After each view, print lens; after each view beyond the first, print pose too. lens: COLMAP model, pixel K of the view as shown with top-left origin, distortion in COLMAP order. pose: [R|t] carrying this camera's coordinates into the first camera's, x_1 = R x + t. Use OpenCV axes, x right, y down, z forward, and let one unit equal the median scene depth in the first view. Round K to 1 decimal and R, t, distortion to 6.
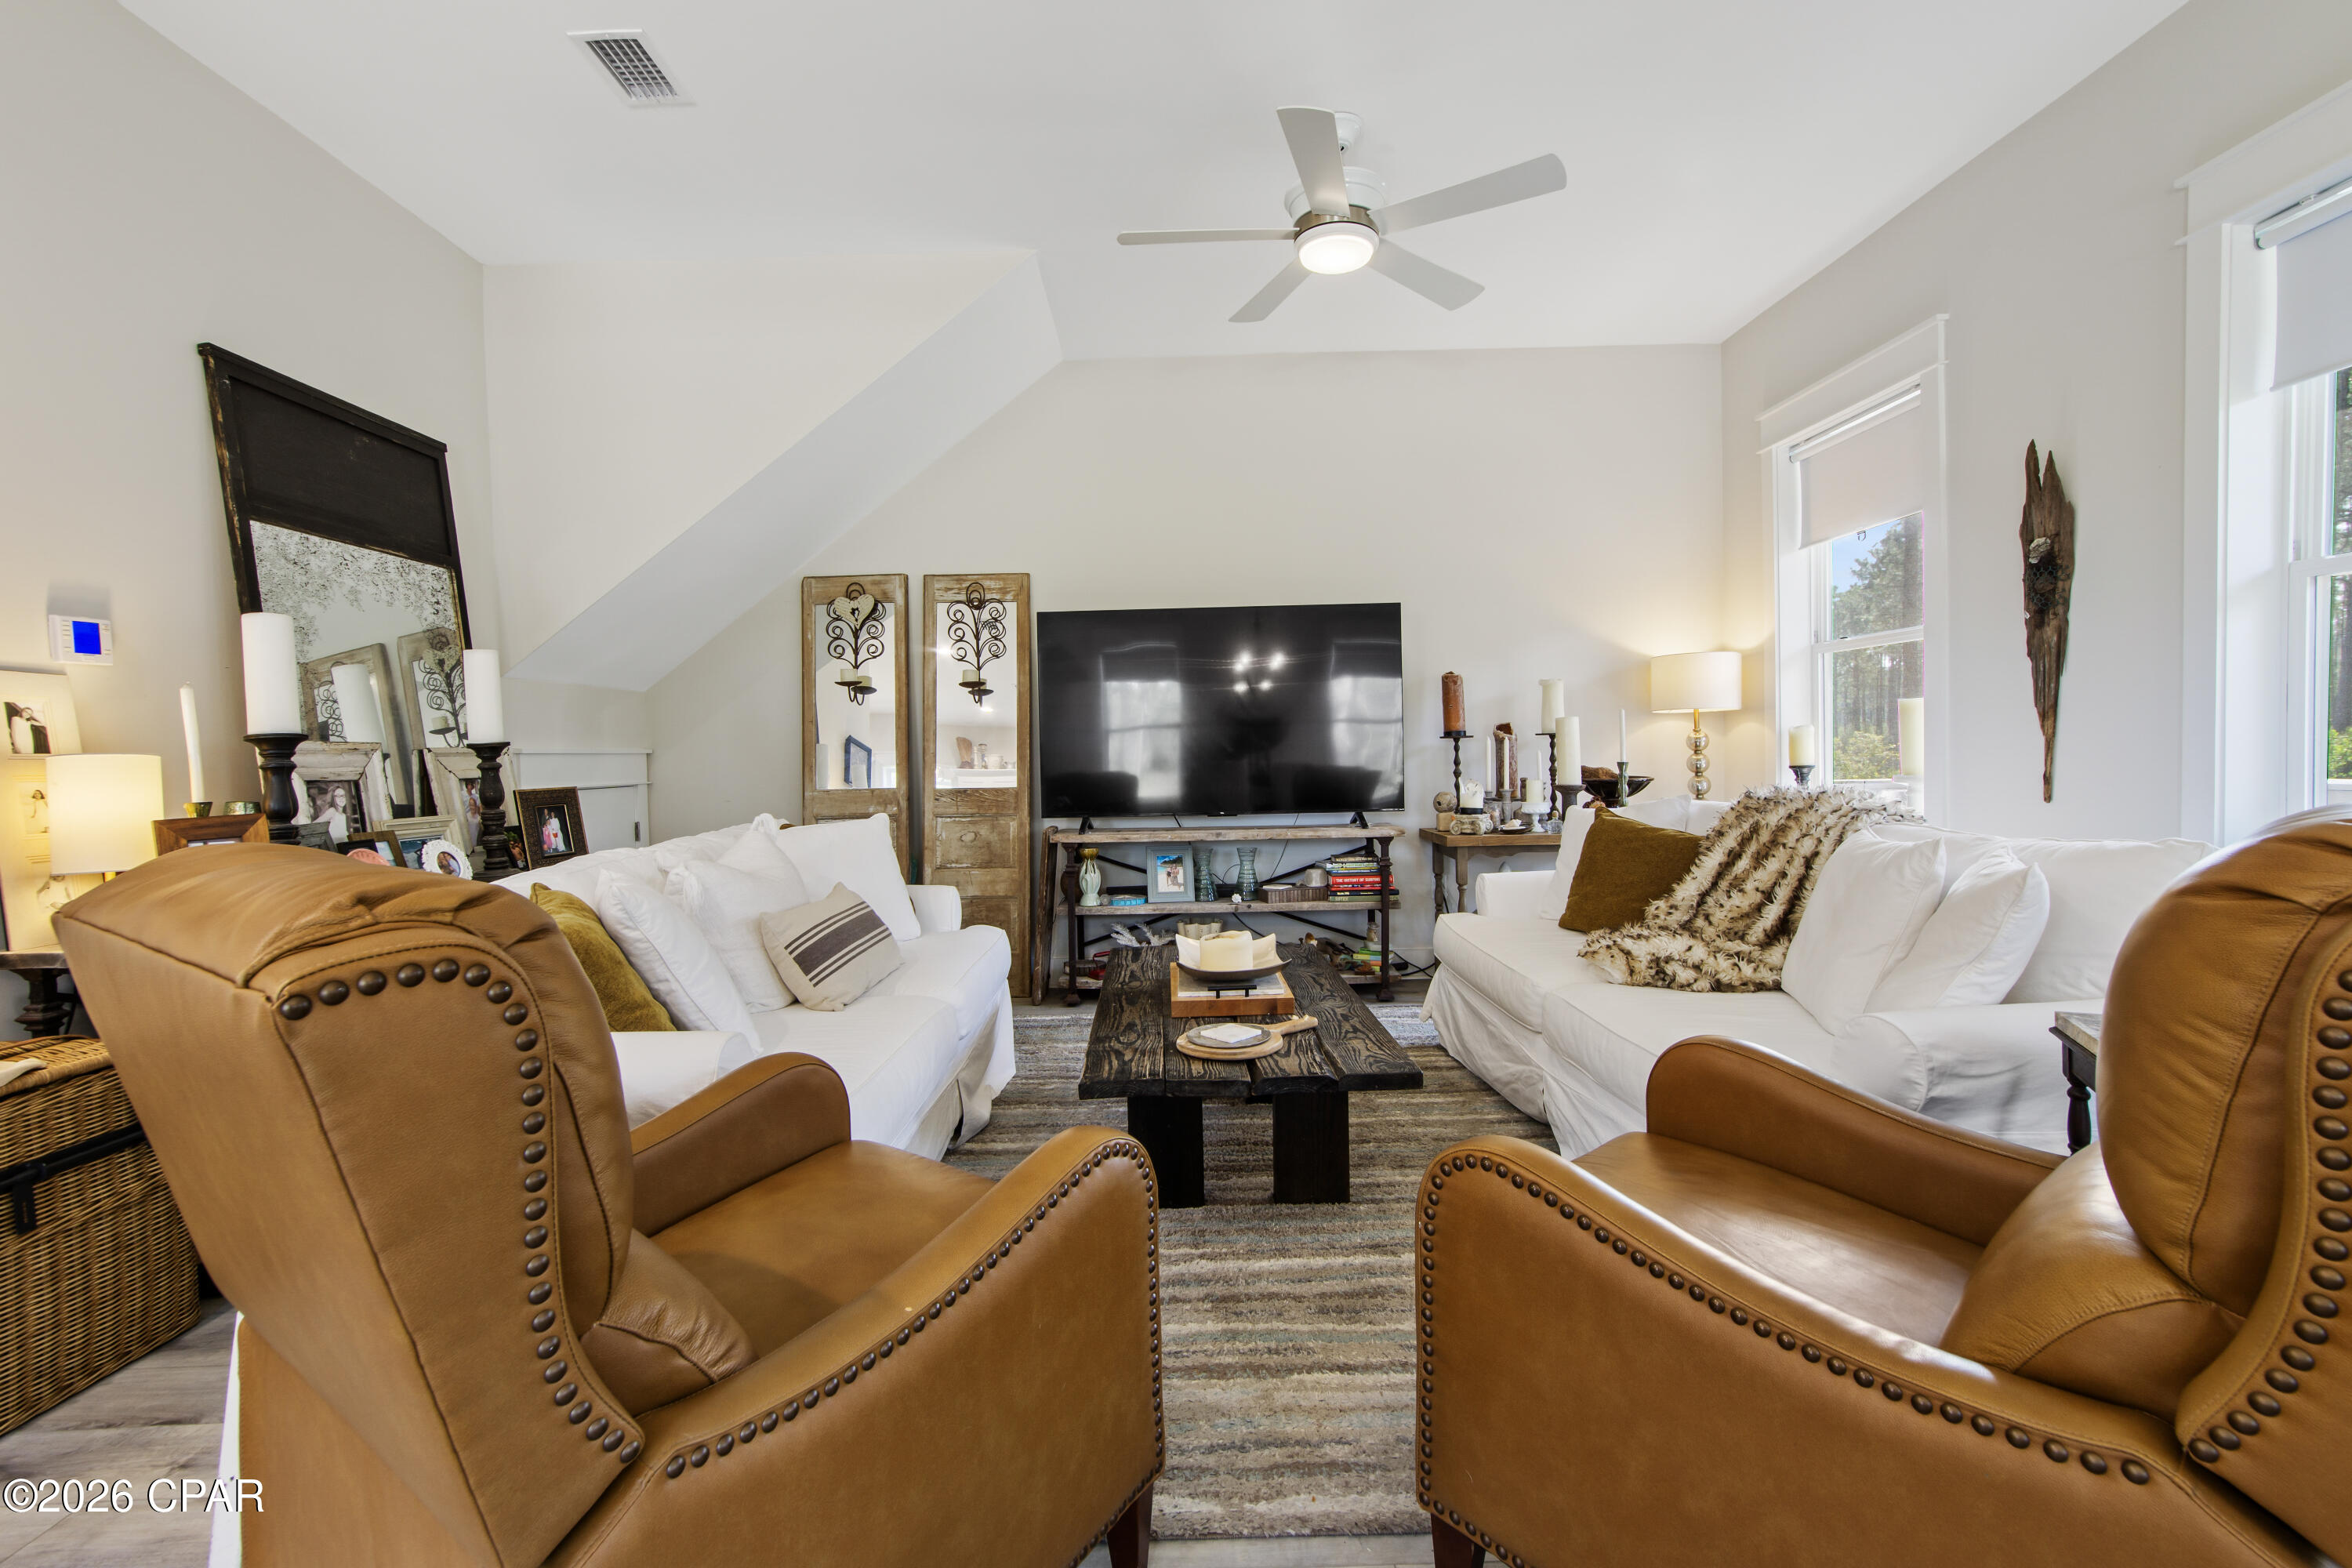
lens RADIAL K [[897.2, 0, 1171.4], [0, 897.2, 773.4], [0, 0, 1]] dist [-0.009526, 0.004565]
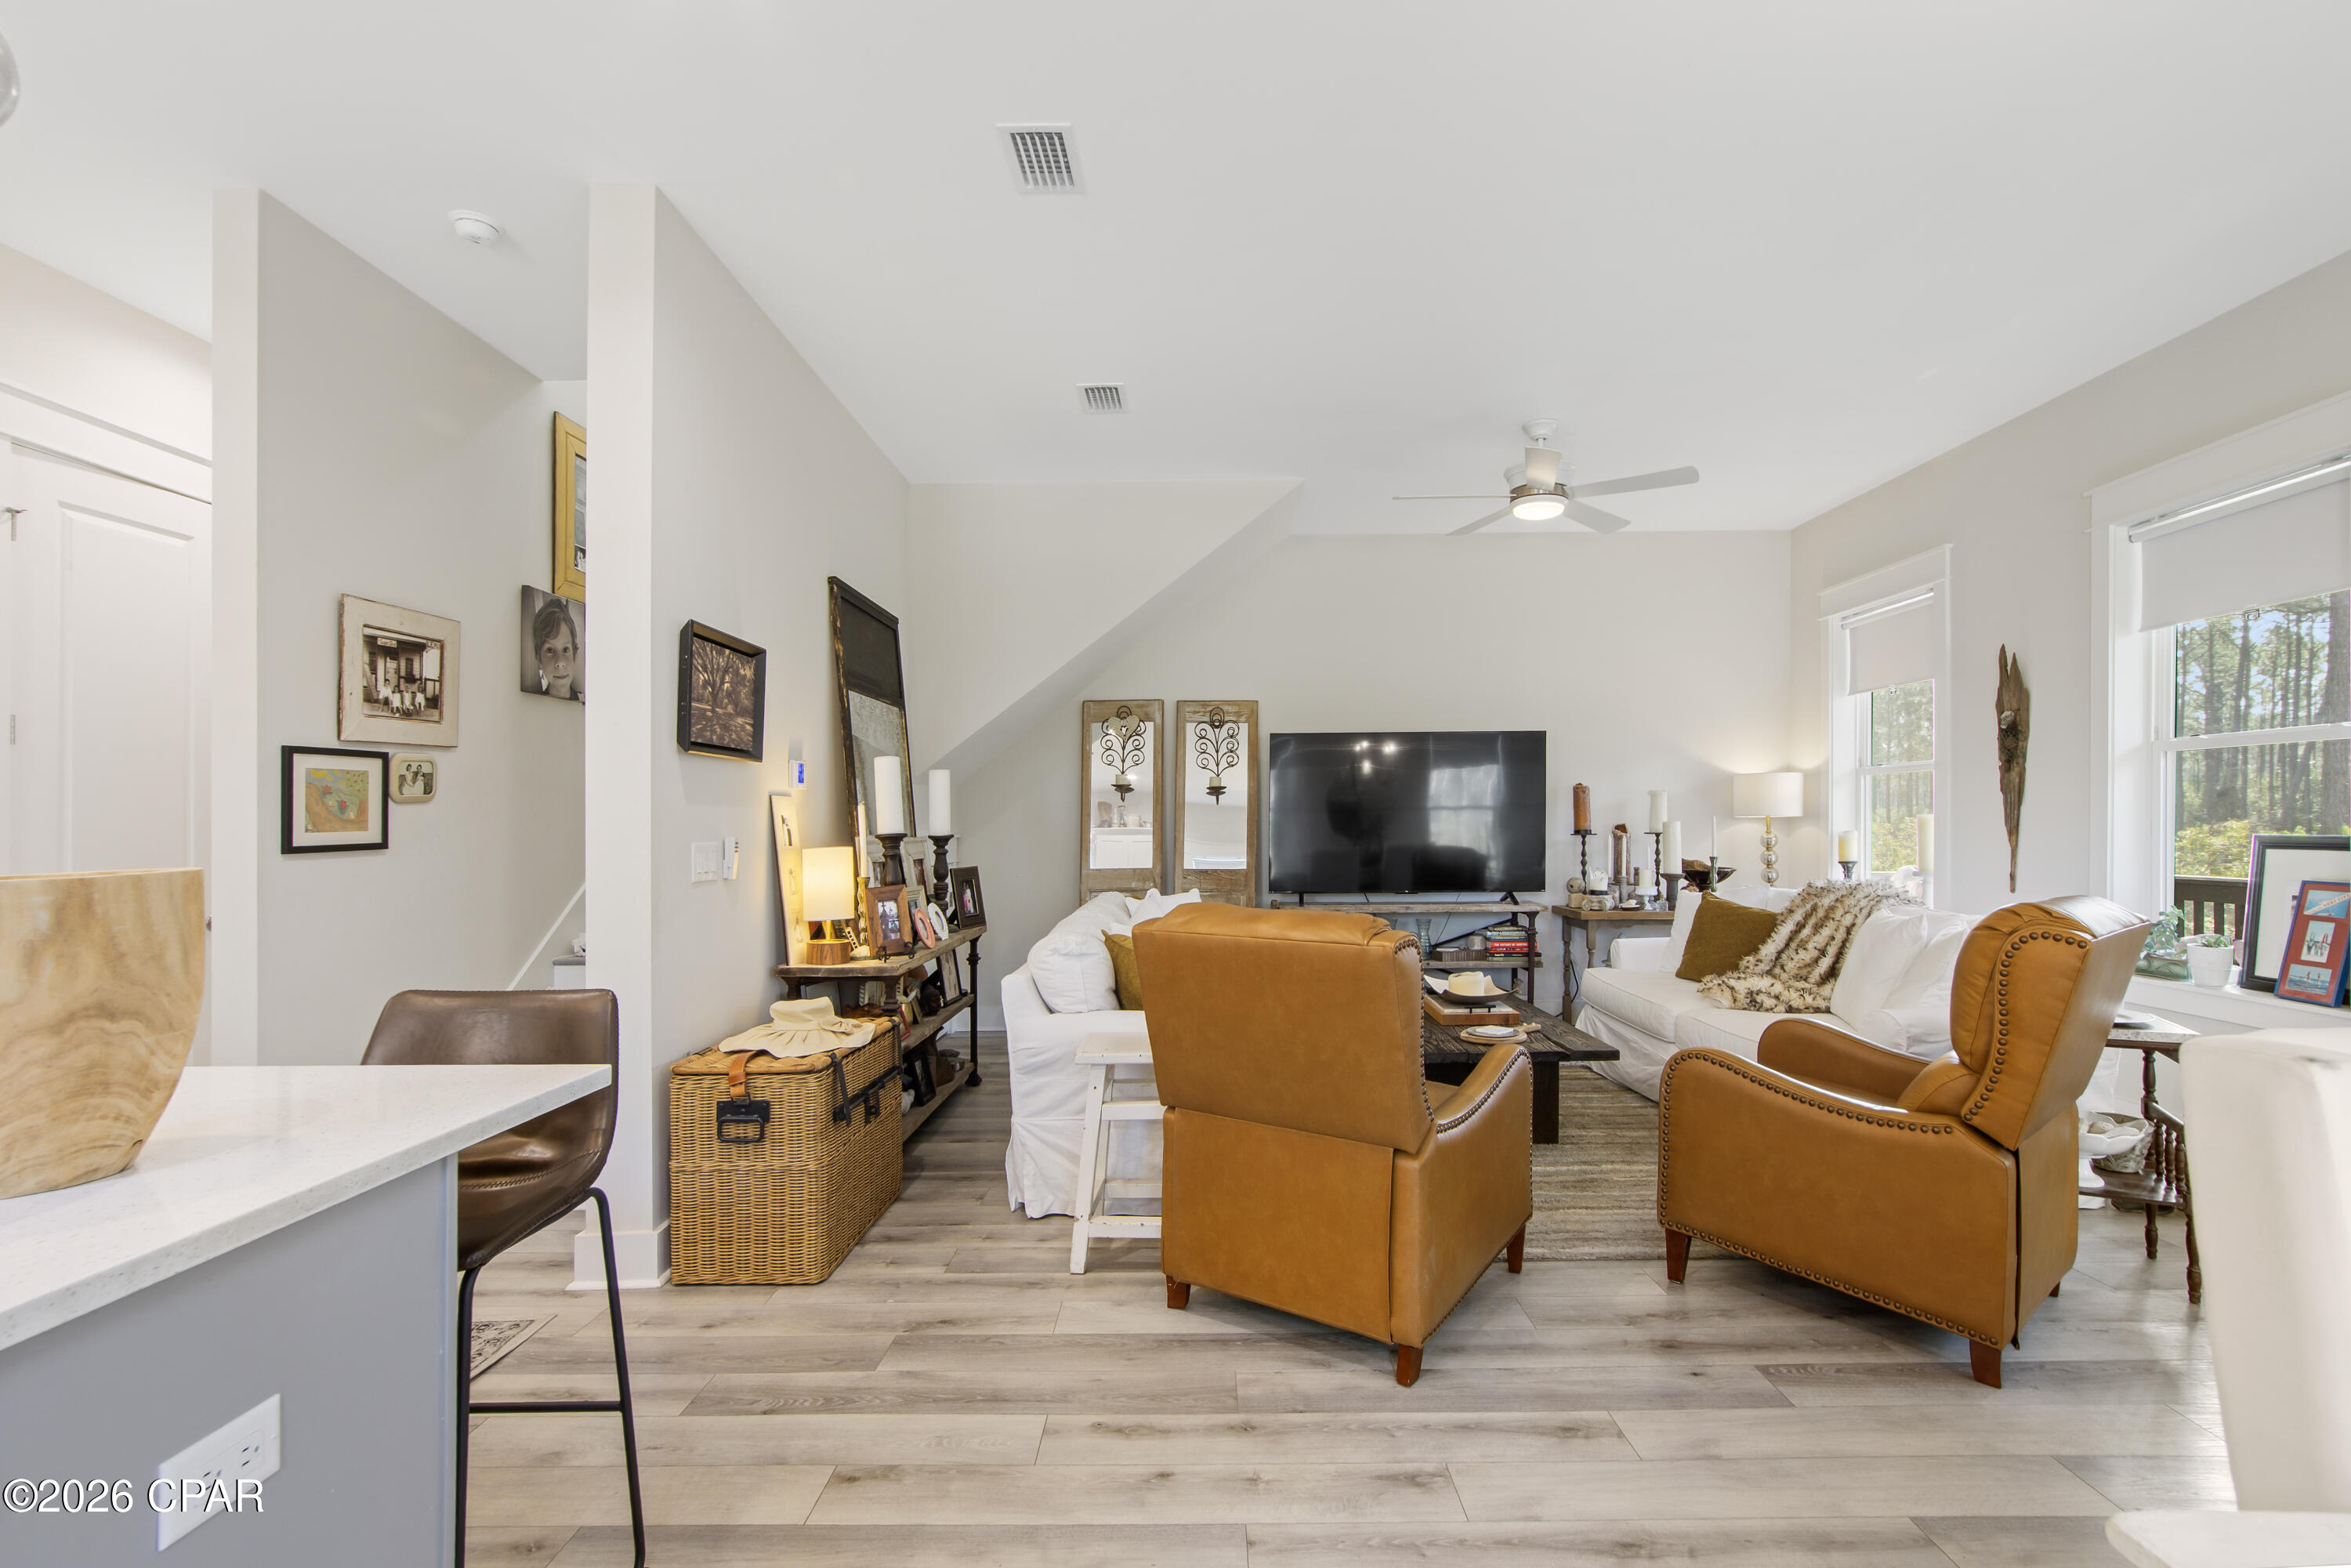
lens RADIAL K [[1068.4, 0, 1165.4], [0, 1068.4, 831.6], [0, 0, 1]] dist [-0.002075, 0.000213]
pose [[0.999105, 0.016853, 0.038794, -0.460221], [-0.016560, 0.999832, -0.007883, -0.030845], [-0.038921, 0.007233, 0.999216, -0.679238]]
